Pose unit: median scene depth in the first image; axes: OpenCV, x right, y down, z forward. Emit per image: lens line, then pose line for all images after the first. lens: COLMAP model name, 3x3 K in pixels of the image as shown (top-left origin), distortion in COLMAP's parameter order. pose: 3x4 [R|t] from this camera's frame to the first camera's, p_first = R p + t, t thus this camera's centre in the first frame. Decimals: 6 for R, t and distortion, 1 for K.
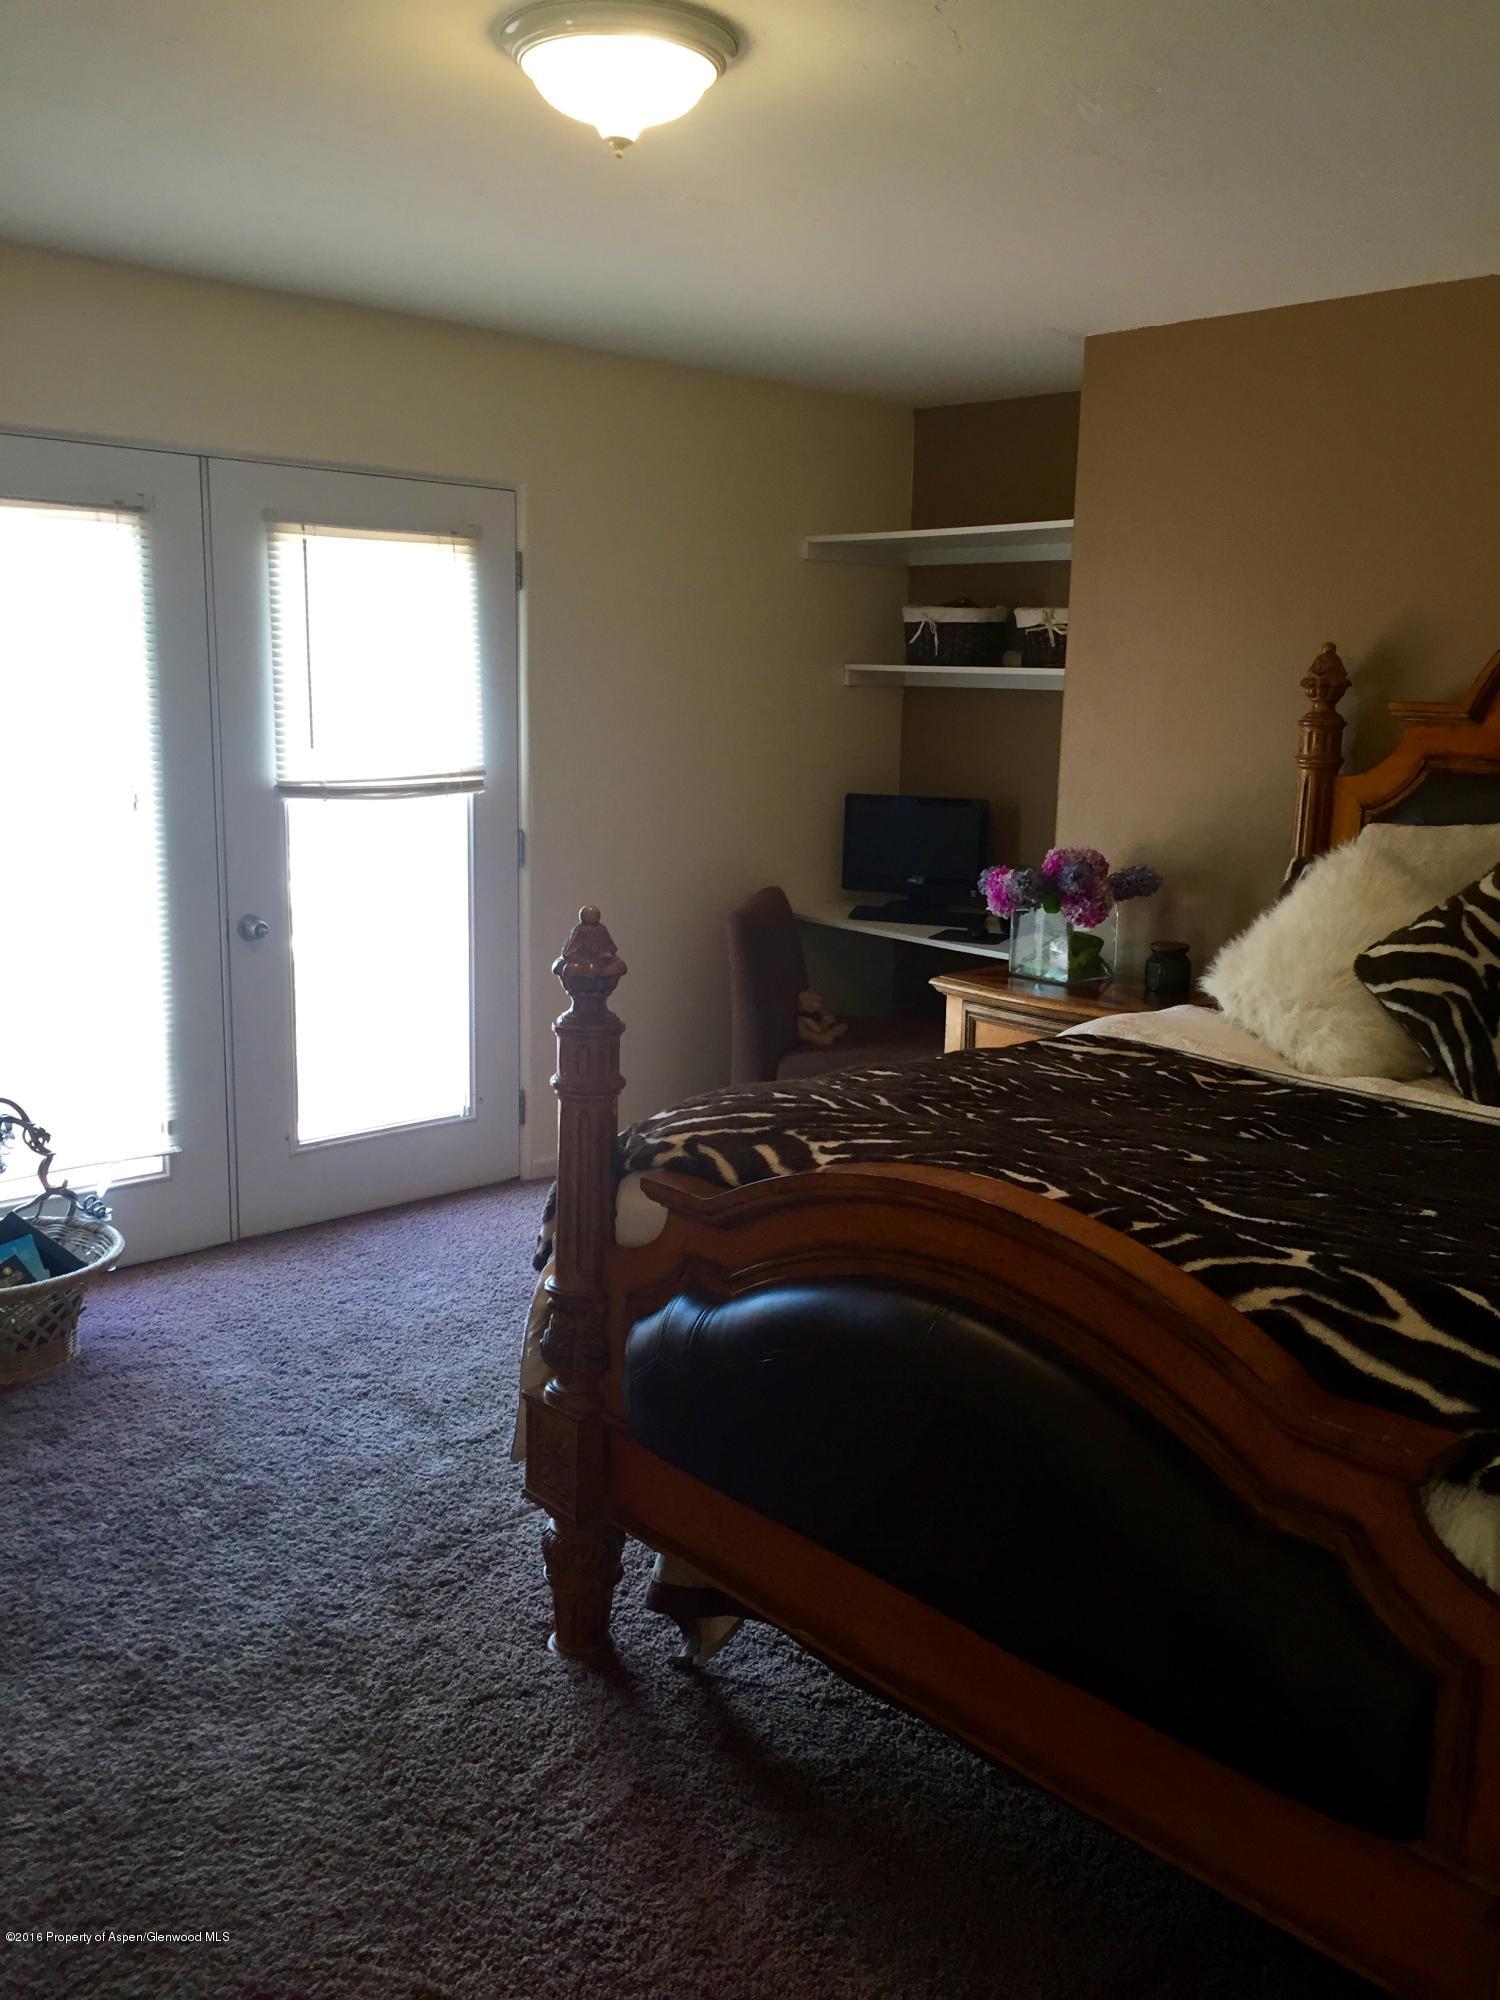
lens RADIAL K [[1702.3, 0, 750.6], [0, 1702.3, 999.9], [0, 0, 1]] dist [0.075537, -0.083643]
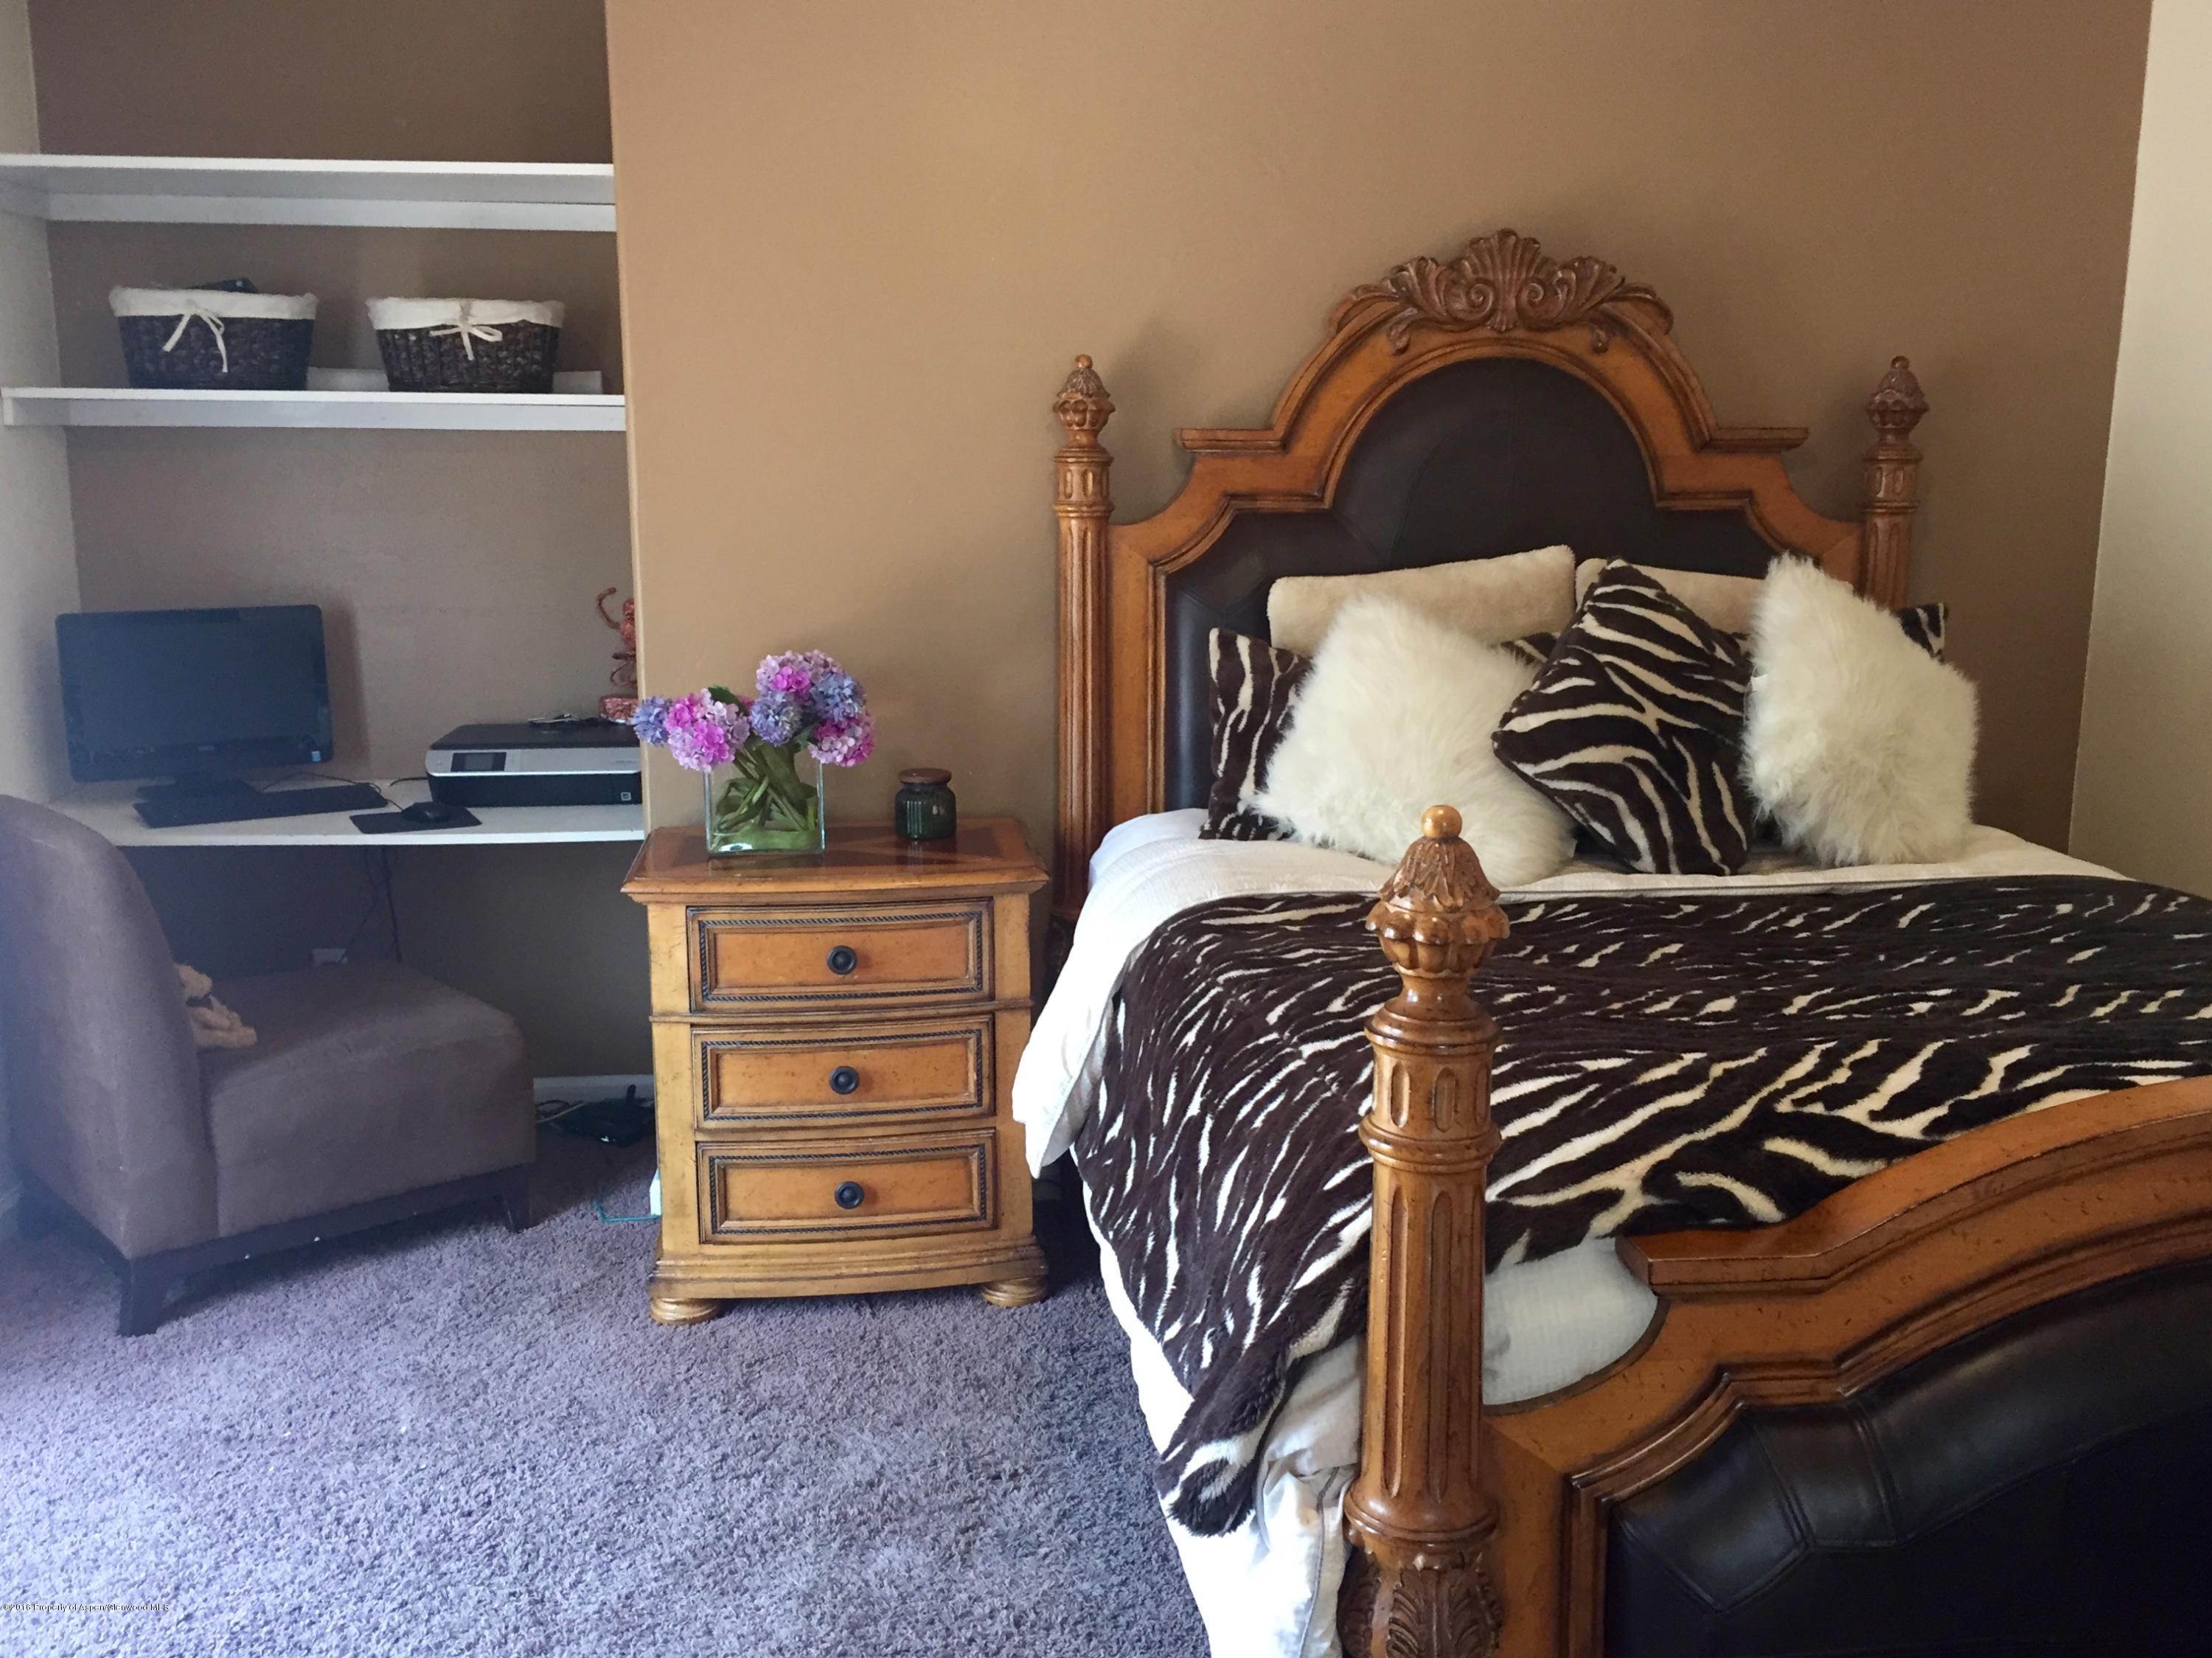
lens RADIAL K [[2034.9, 0, 1106.0], [0, 2034.9, 831.2], [0, 0, 1]] dist [0.022116, 0.000000]
pose [[0.584498, -0.169885, 0.793411, -0.499096], [0.164209, 0.982368, 0.089373, -0.091481], [-0.794605, 0.078047, 0.602089, 0.539781]]
